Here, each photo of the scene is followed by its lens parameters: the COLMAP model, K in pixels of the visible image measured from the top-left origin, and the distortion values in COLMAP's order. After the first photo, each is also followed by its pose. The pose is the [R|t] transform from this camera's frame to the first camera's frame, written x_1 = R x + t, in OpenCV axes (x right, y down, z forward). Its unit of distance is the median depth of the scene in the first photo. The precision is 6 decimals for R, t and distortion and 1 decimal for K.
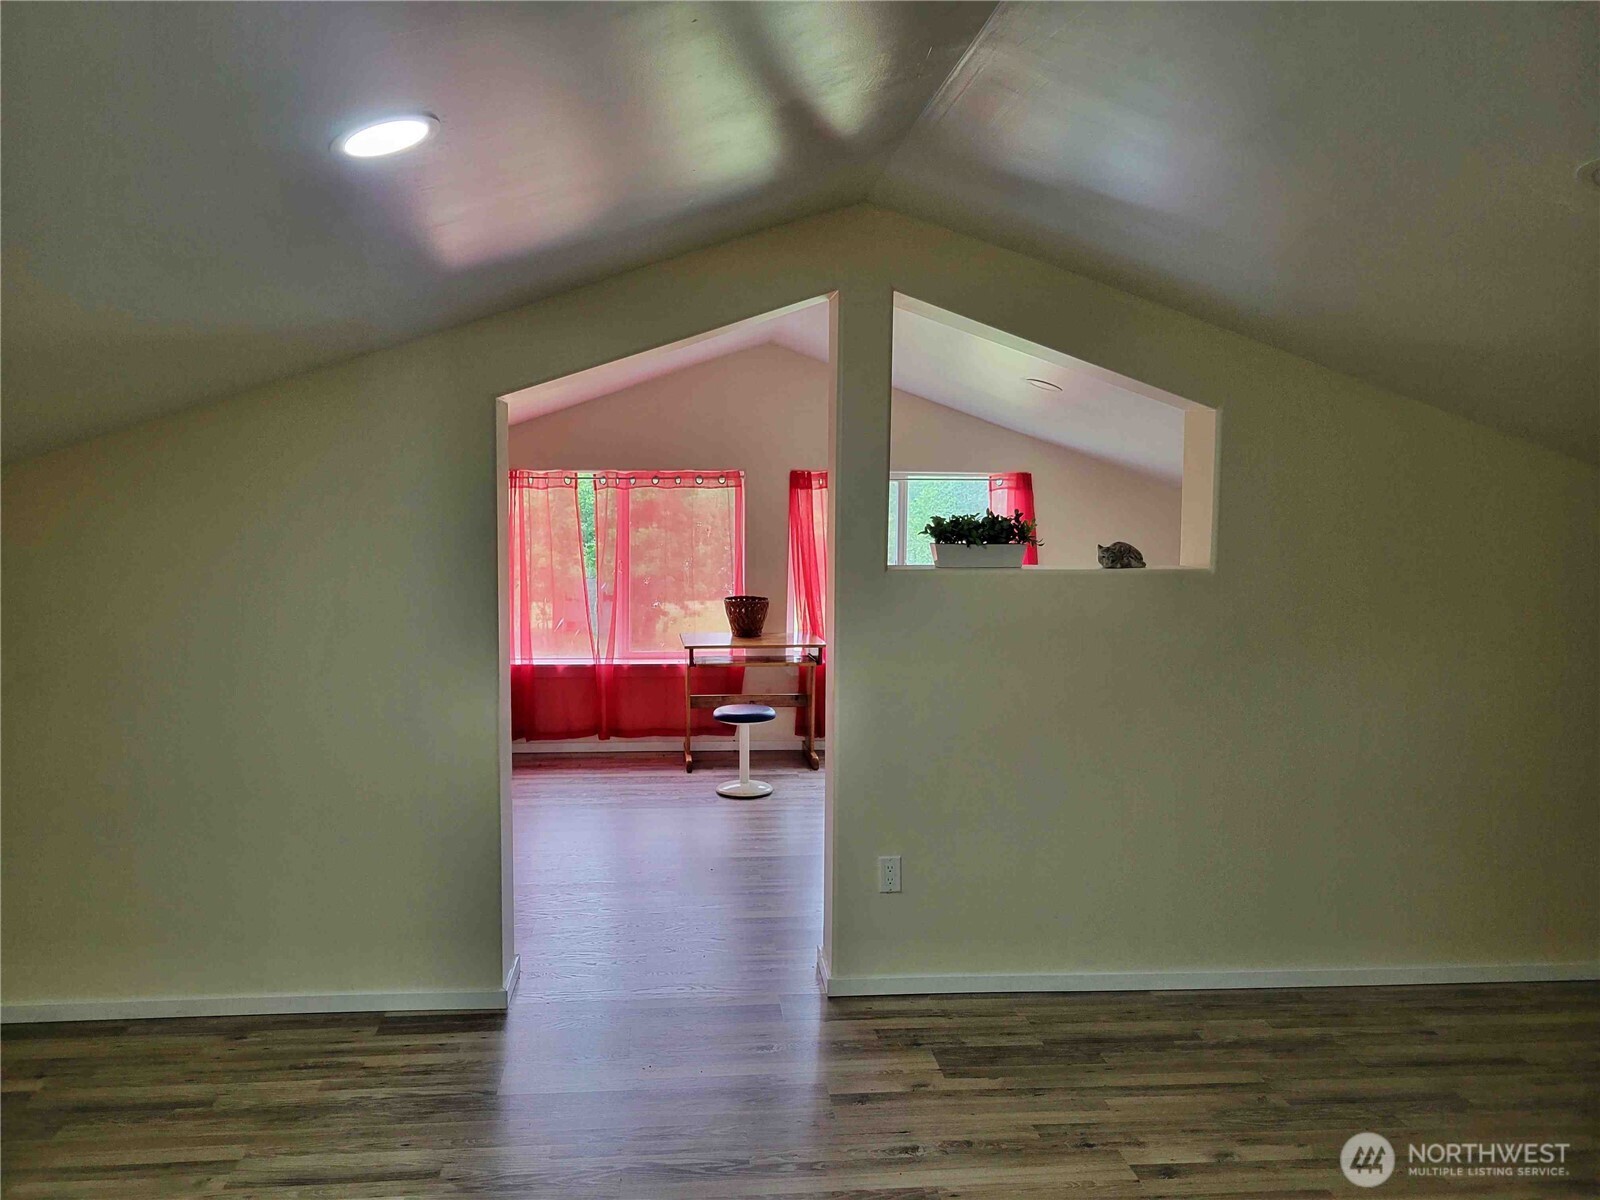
lens RADIAL K [[1196.7, 0, 788.3], [0, 1196.7, 604.6], [0, 0, 1]] dist [0.061933, -0.018329]
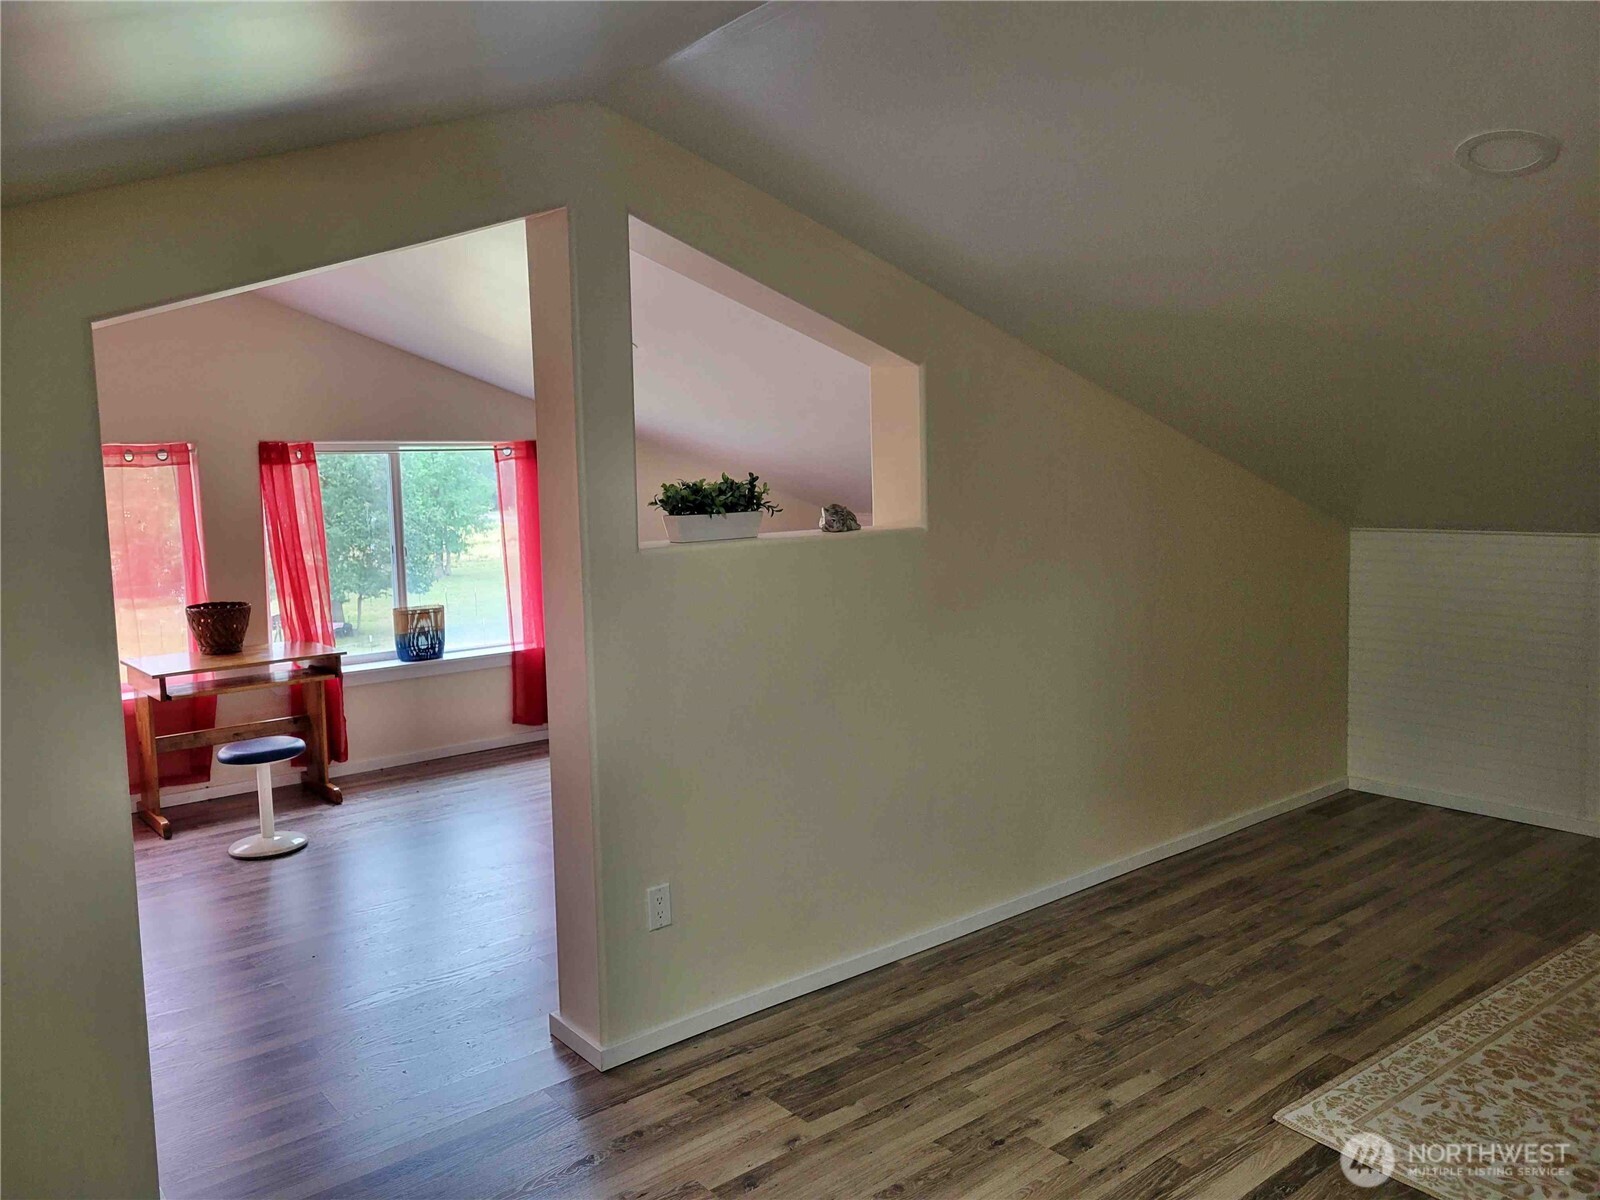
lens RADIAL K [[1196.7, 0, 802.9], [0, 1196.7, 599.9], [0, 0, 1]] dist [0.061933, -0.018329]
pose [[0.832132, -0.092041, 0.546887, -0.276058], [0.083095, 0.995692, 0.041140, -0.018410], [-0.548318, 0.011210, 0.836195, 0.230901]]
